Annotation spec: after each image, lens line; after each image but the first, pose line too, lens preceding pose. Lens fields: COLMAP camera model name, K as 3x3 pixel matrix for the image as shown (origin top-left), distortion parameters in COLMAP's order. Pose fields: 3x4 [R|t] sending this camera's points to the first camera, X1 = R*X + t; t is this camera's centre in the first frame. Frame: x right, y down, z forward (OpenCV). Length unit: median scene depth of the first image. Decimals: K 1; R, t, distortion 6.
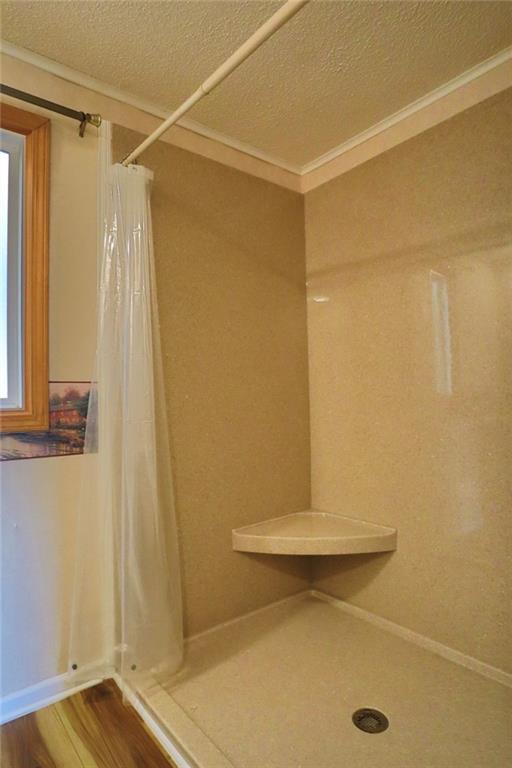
lens RADIAL K [[430.5, 0, 256.0], [0, 430.5, 384.0], [0, 0, 1]] dist [-0.048375, 0.013887]
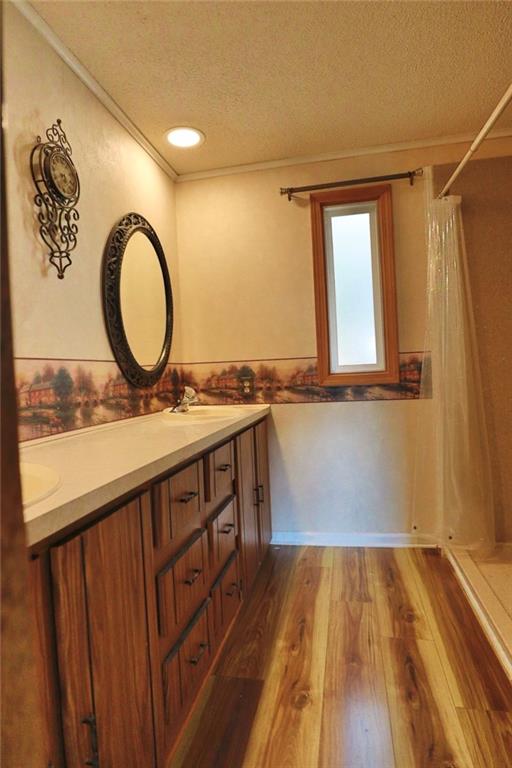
lens RADIAL K [[430.5, 0, 256.0], [0, 430.5, 384.0], [0, 0, 1]] dist [-0.048375, 0.013887]
pose [[0.634949, 0.007583, -0.772517, 0.417144], [0.058421, 0.996617, 0.057800, -0.013544], [0.770342, -0.081831, 0.632358, -0.442418]]
